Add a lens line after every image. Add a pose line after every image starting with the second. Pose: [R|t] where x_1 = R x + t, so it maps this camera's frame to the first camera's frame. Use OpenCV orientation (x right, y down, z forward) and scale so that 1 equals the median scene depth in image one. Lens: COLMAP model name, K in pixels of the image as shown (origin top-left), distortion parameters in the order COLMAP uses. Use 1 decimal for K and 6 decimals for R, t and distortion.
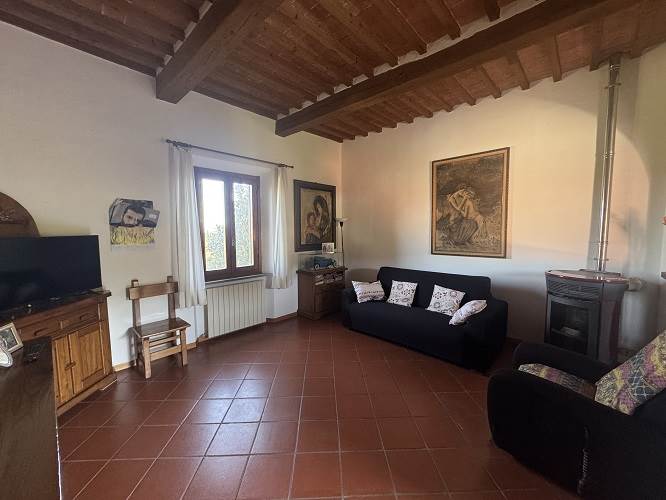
lens RADIAL K [[268.1, 0, 333.0], [0, 268.1, 250.0], [0, 0, 1]] dist [-0.000618, 0.000176]
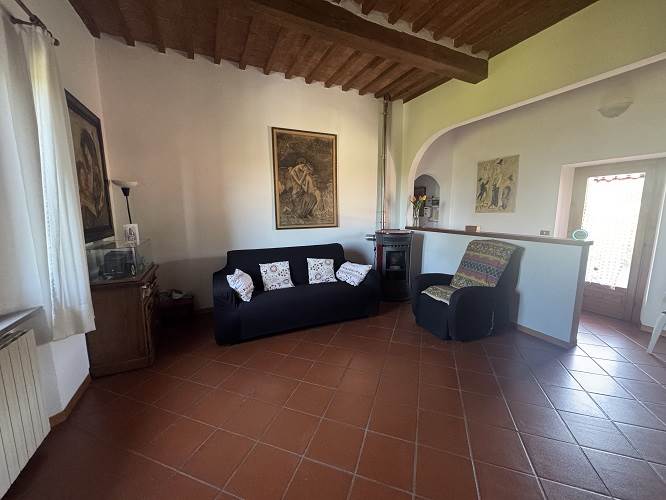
lens RADIAL K [[268.1, 0, 333.0], [0, 268.1, 250.0], [0, 0, 1]] dist [-0.000618, 0.000176]
pose [[0.360573, -0.134087, 0.923043, -0.474113], [0.077046, 0.990513, 0.113791, -0.005628], [-0.929543, 0.030087, 0.367483, 0.515018]]
